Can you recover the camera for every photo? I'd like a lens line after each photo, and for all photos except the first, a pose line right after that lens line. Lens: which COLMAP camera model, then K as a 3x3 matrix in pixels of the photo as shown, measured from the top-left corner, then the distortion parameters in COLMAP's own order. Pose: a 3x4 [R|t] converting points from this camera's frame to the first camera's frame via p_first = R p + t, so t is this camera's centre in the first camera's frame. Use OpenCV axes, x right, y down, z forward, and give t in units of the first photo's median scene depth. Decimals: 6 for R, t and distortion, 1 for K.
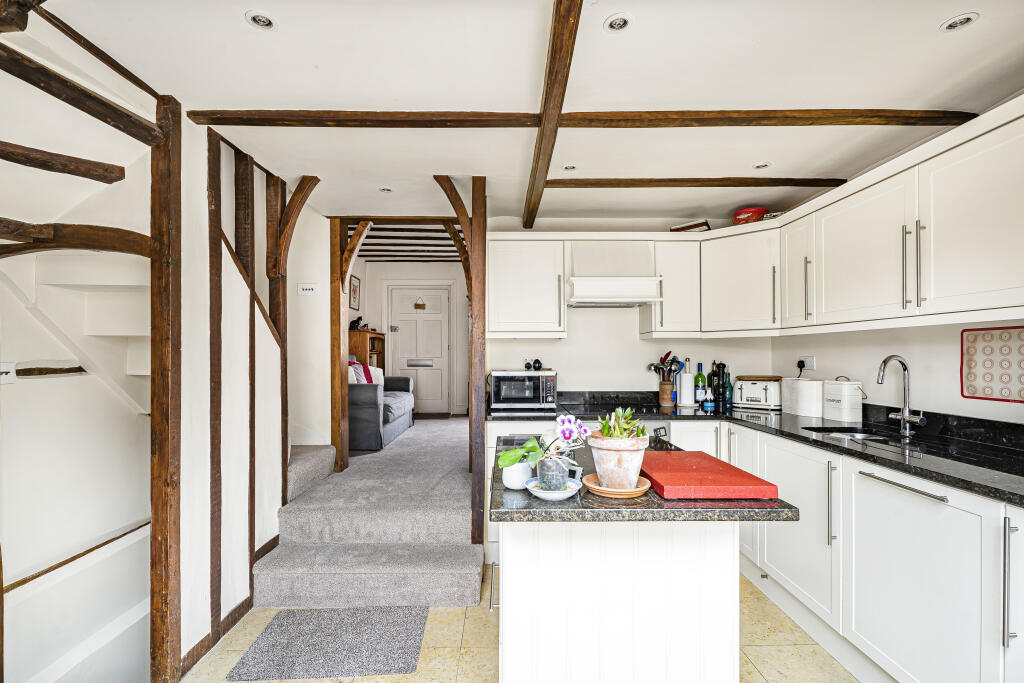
lens RADIAL K [[469.3, 0, 511.0], [0, 469.3, 361.4], [0, 0, 1]] dist [0.001136, 0.000343]
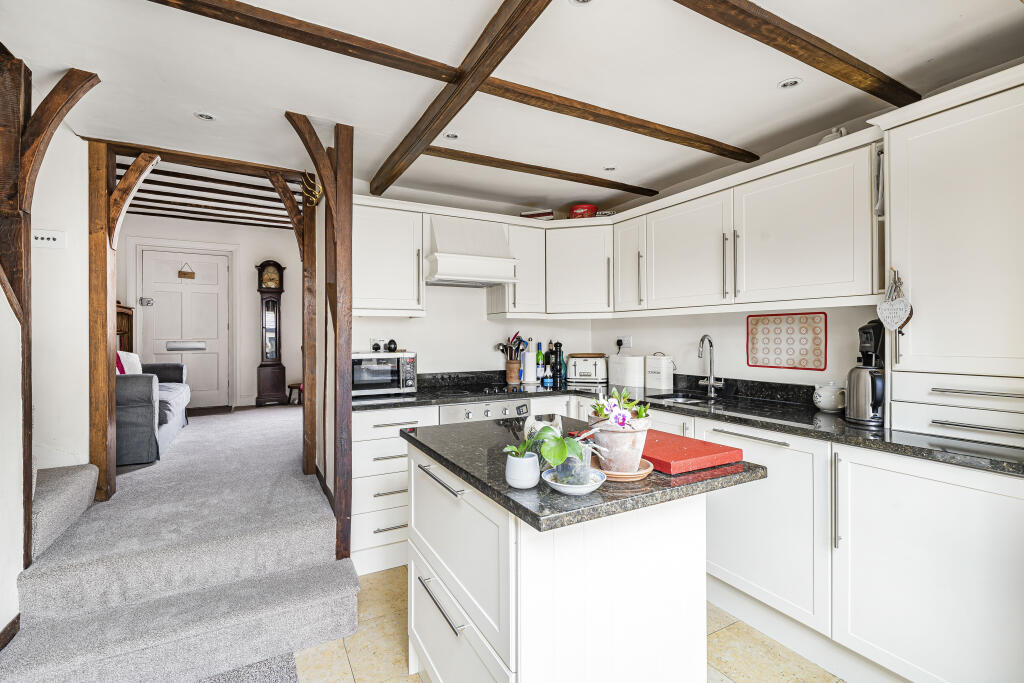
lens RADIAL K [[462.8, 0, 513.6], [0, 462.8, 338.0], [0, 0, 1]] dist [0.001142, -0.000017]
pose [[0.882738, -0.003691, 0.469852, -0.167285], [0.007796, 0.999947, -0.006791, 0.000139], [-0.469802, 0.009658, 0.882719, 0.102566]]
